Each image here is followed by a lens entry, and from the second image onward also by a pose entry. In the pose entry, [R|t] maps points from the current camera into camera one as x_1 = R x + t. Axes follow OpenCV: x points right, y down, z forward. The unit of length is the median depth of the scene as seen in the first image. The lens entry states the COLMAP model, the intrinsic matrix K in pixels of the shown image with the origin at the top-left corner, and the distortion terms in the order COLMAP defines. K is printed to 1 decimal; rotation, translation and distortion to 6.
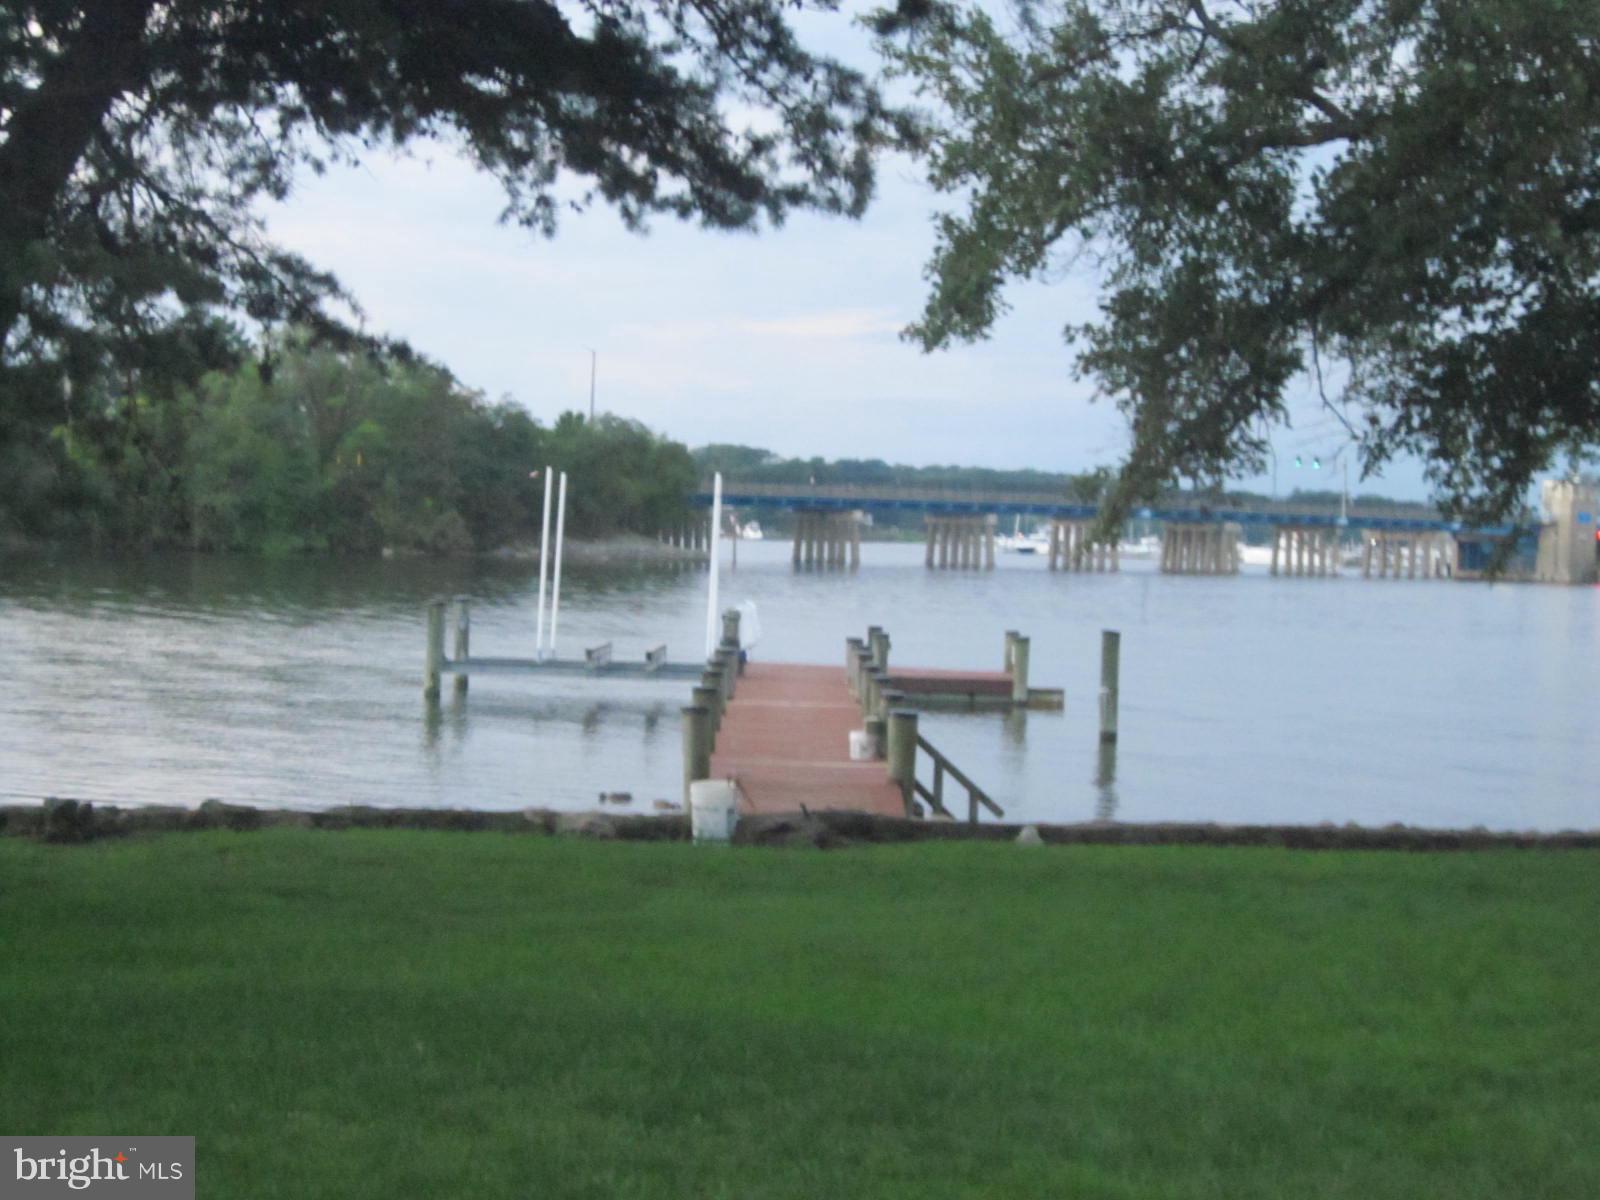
lens RADIAL K [[2852.4, 0, 798.7], [0, 2852.4, 600.9], [0, 0, 1]] dist [0.049984, 0.000000]
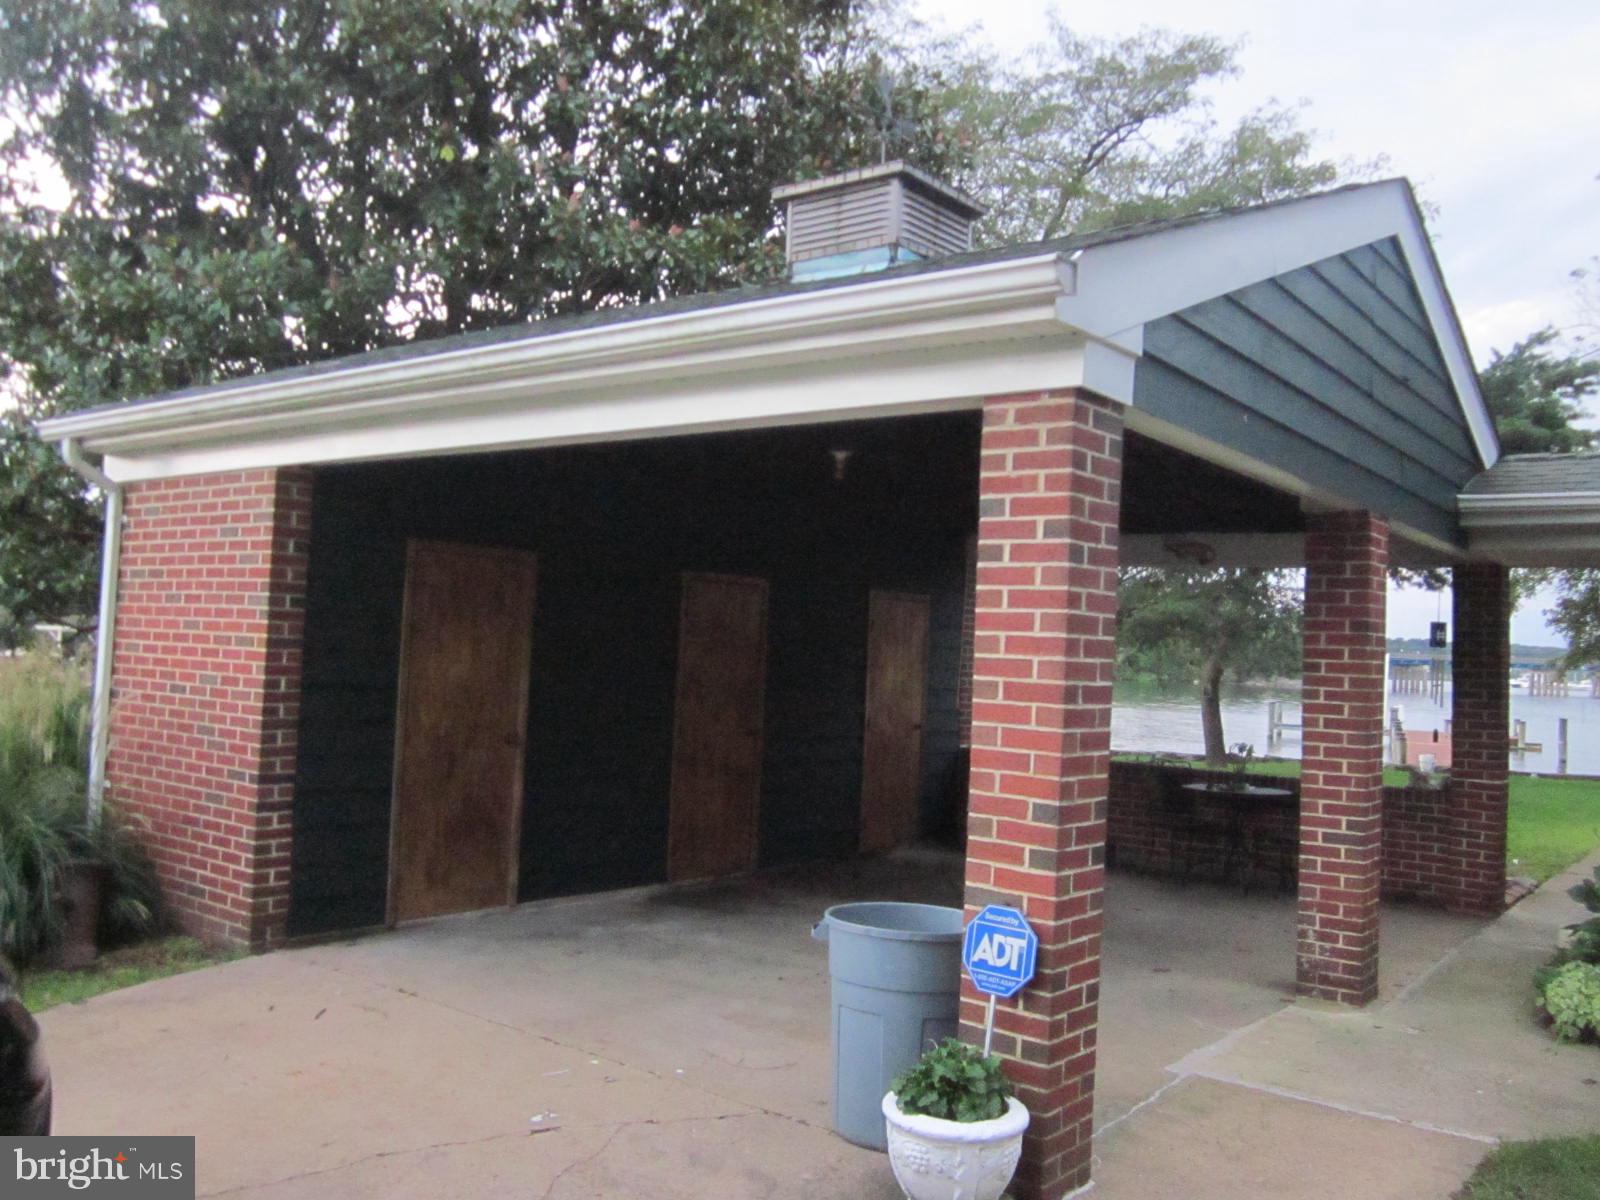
lens RADIAL K [[1322.4, 0, 804.3], [0, 1322.4, 587.1], [0, 0, 1]] dist [-0.014493, -0.017152]
pose [[0.915232, -0.013661, -0.402696, -0.031900], [-0.021736, 0.996296, -0.083201, 0.005851], [0.402341, 0.084901, 0.911545, -0.303041]]
